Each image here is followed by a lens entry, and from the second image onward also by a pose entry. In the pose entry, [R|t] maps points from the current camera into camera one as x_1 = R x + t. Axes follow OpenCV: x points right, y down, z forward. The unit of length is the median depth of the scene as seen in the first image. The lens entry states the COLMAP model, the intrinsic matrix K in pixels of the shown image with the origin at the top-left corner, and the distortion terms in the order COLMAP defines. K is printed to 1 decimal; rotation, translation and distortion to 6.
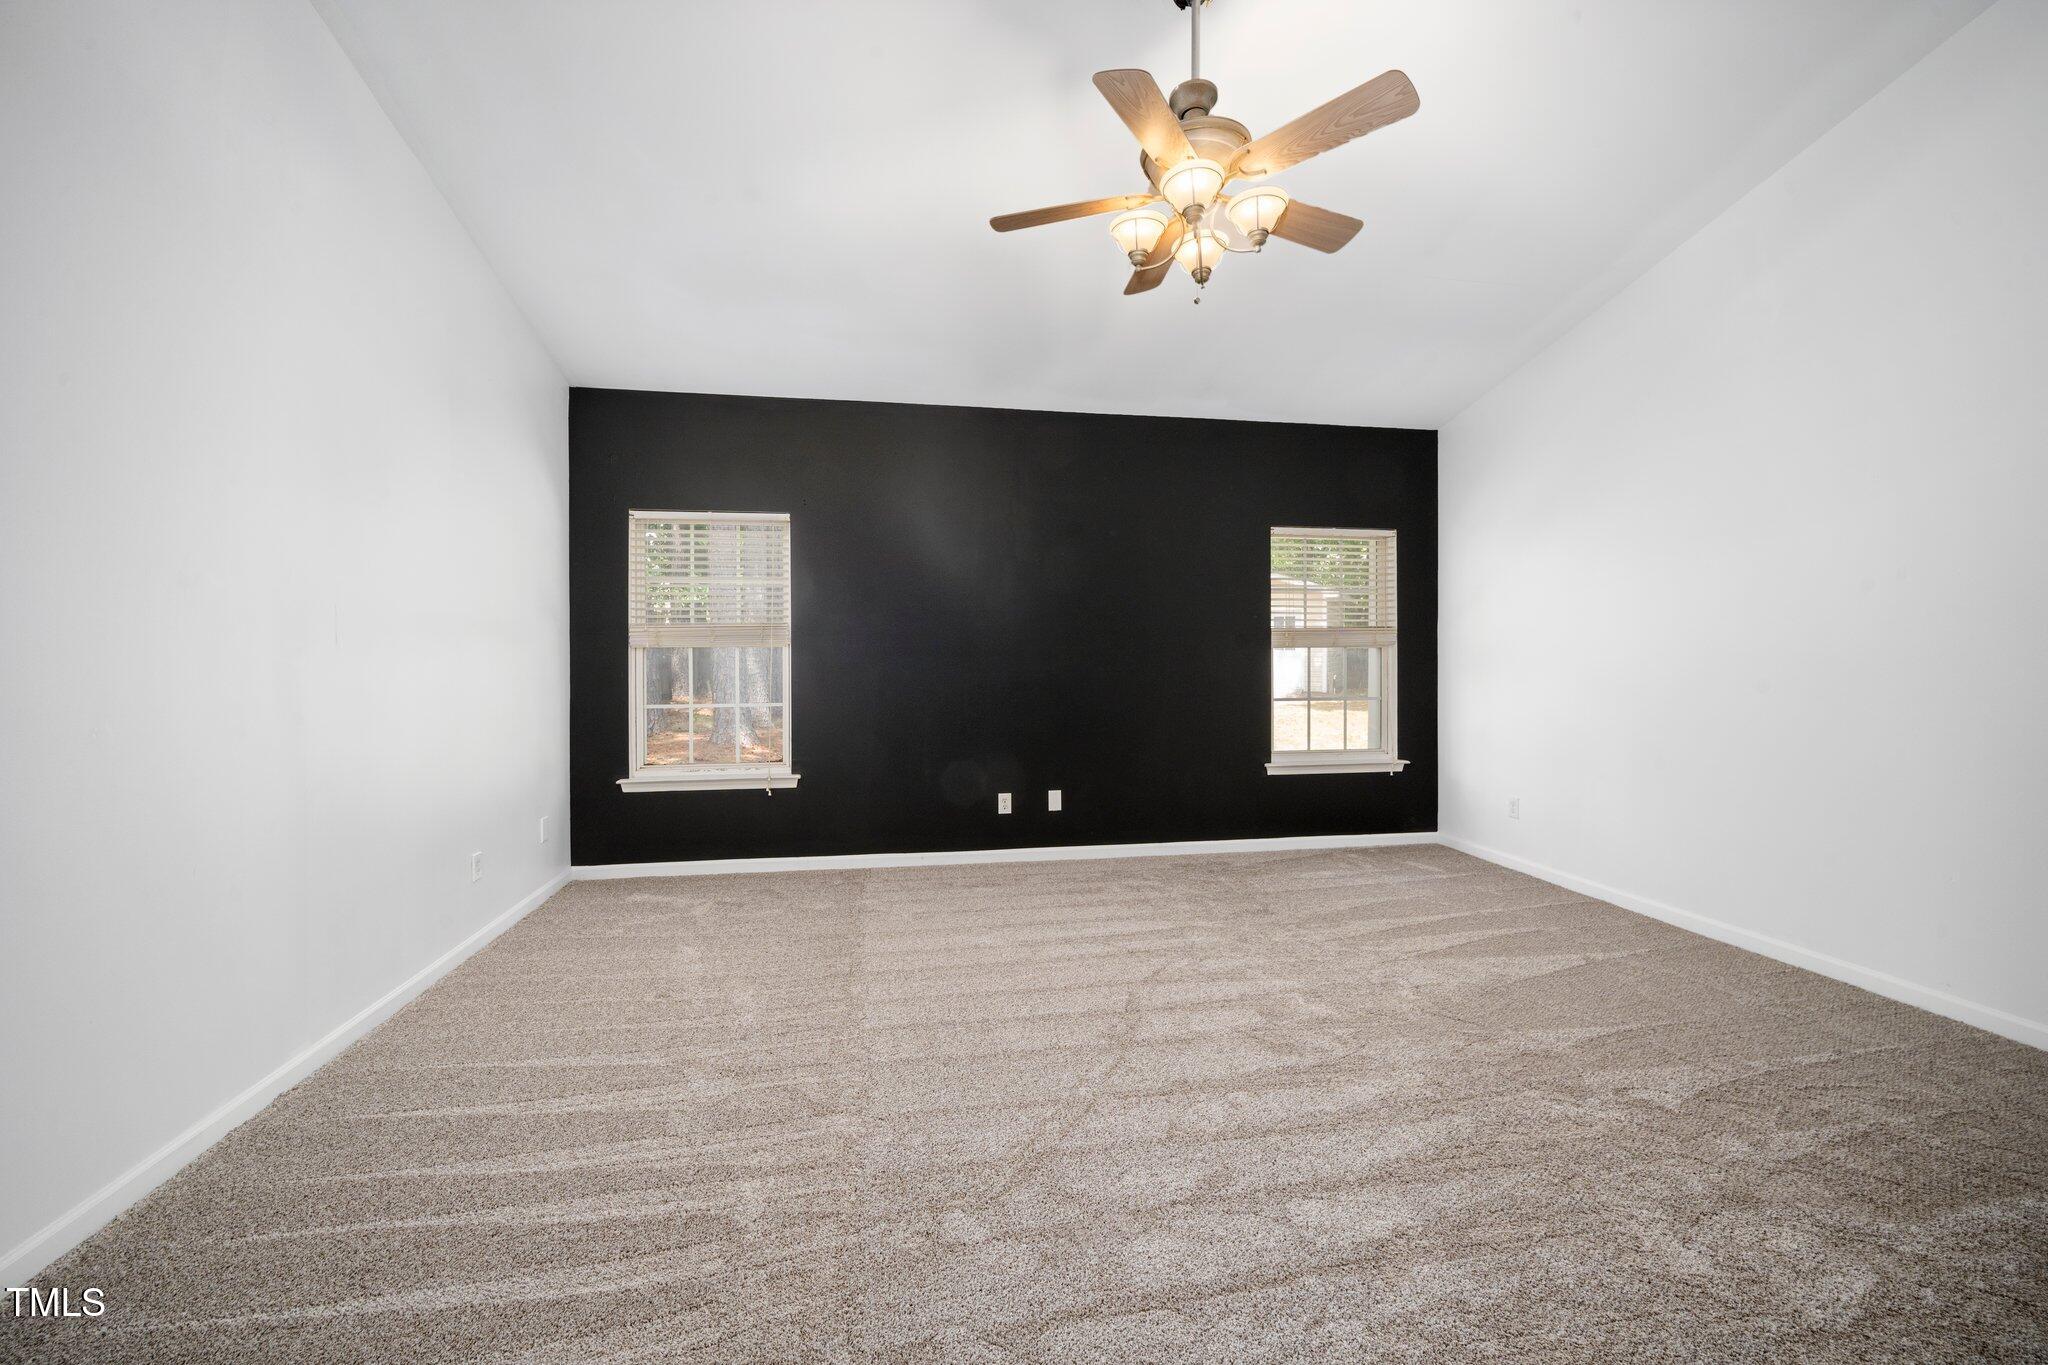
lens RADIAL K [[833.7, 0, 1034.6], [0, 833.7, 660.7], [0, 0, 1]] dist [-0.000195, 0.000113]
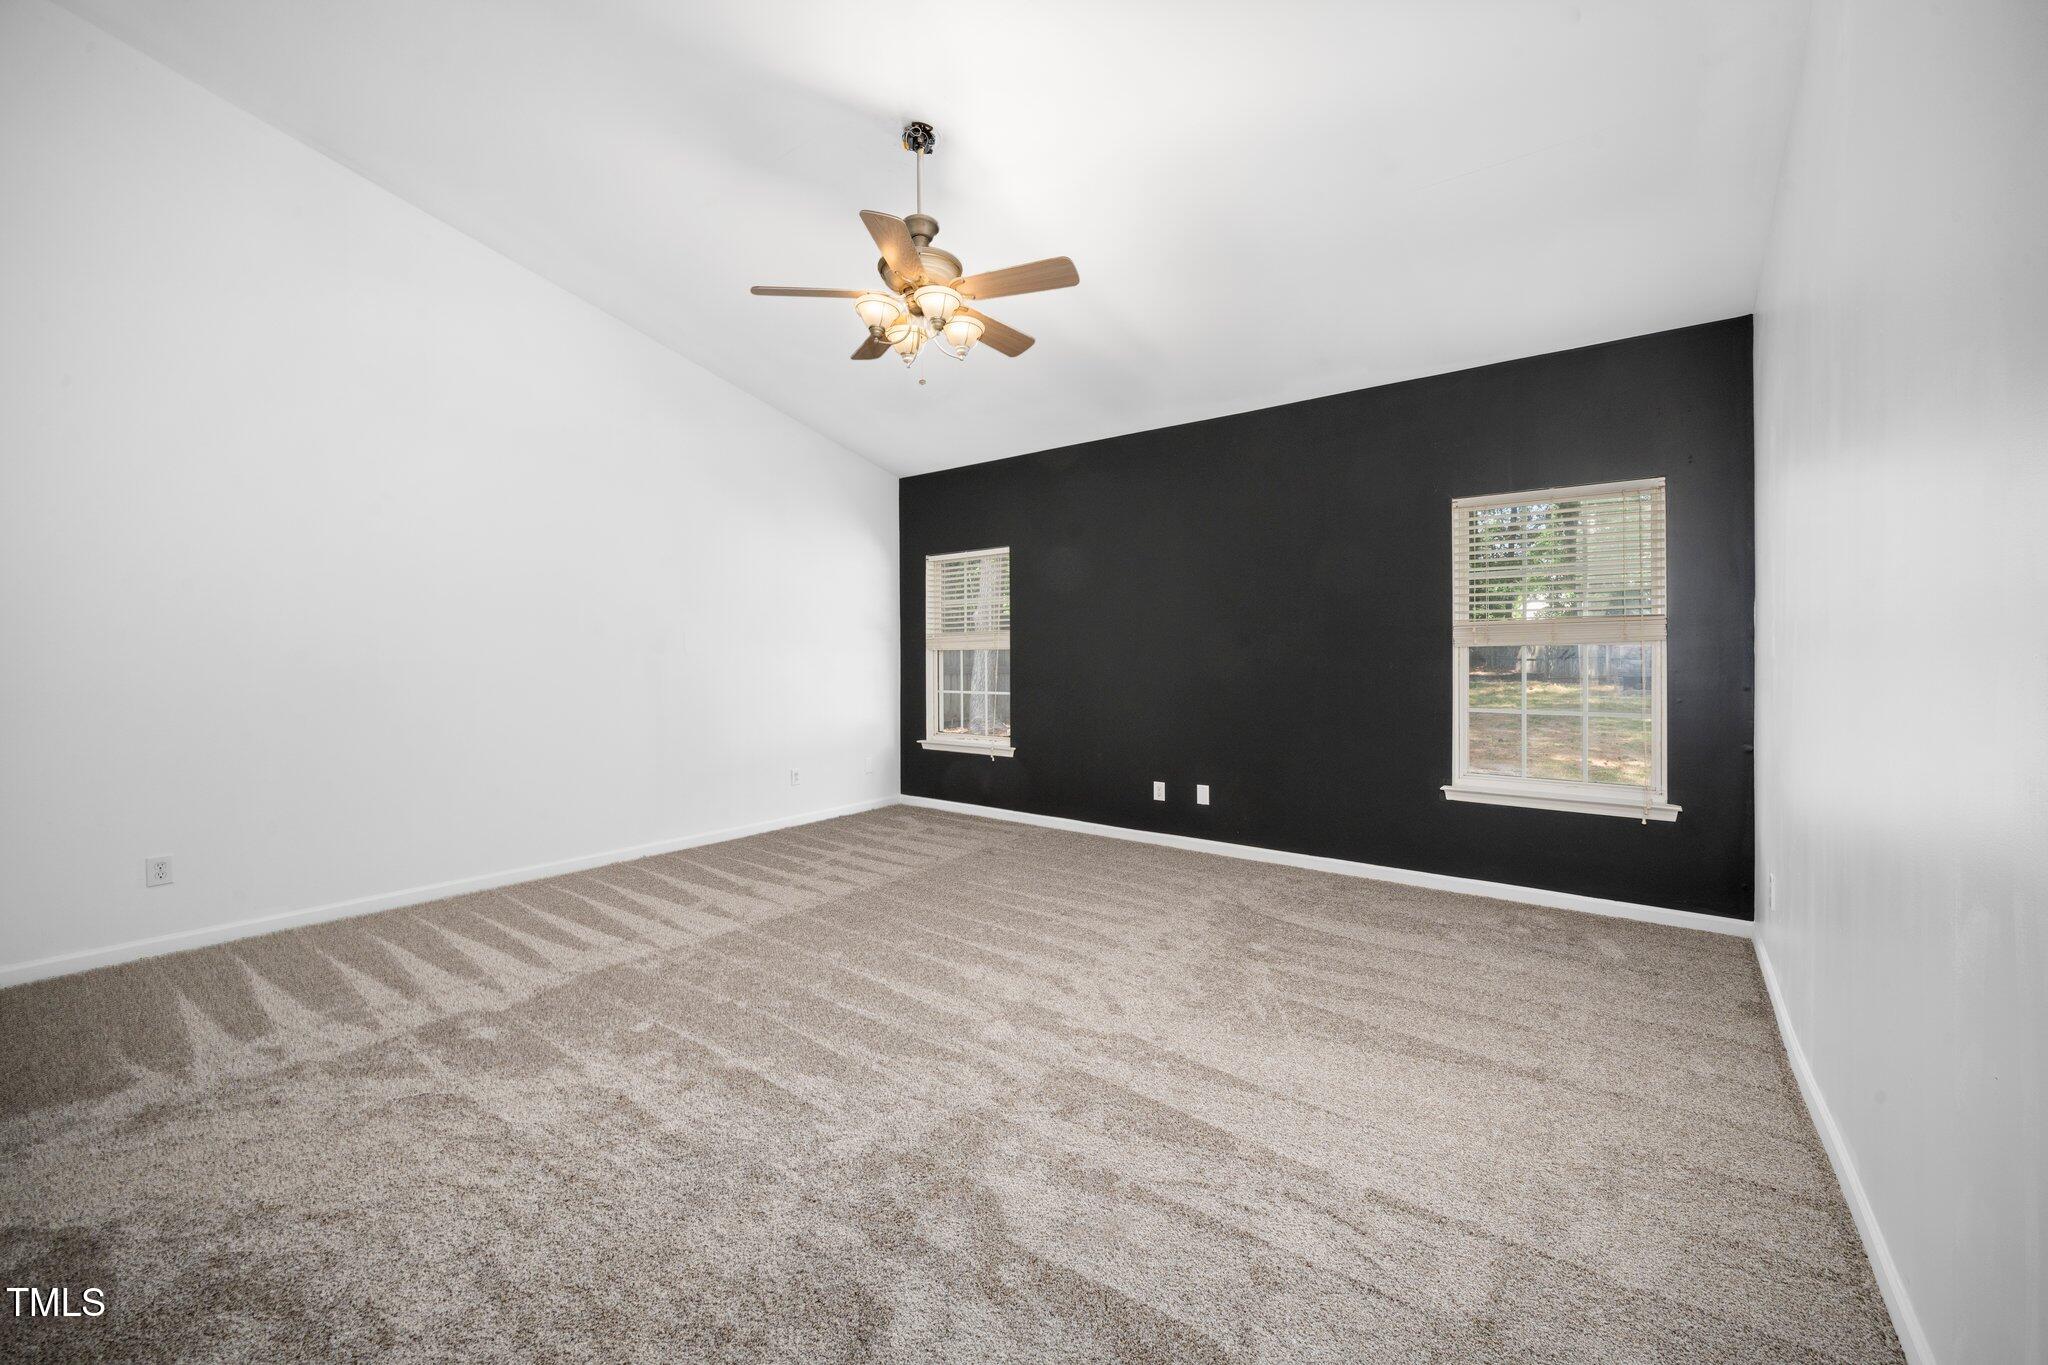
lens RADIAL K [[833.7, 0, 1034.6], [0, 833.7, 660.7], [0, 0, 1]] dist [-0.000195, 0.000113]
pose [[0.666859, 0.005666, -0.745163, 0.701717], [0.000534, 0.999967, 0.008082, -0.008720], [0.745184, -0.005788, 0.666834, 0.159766]]
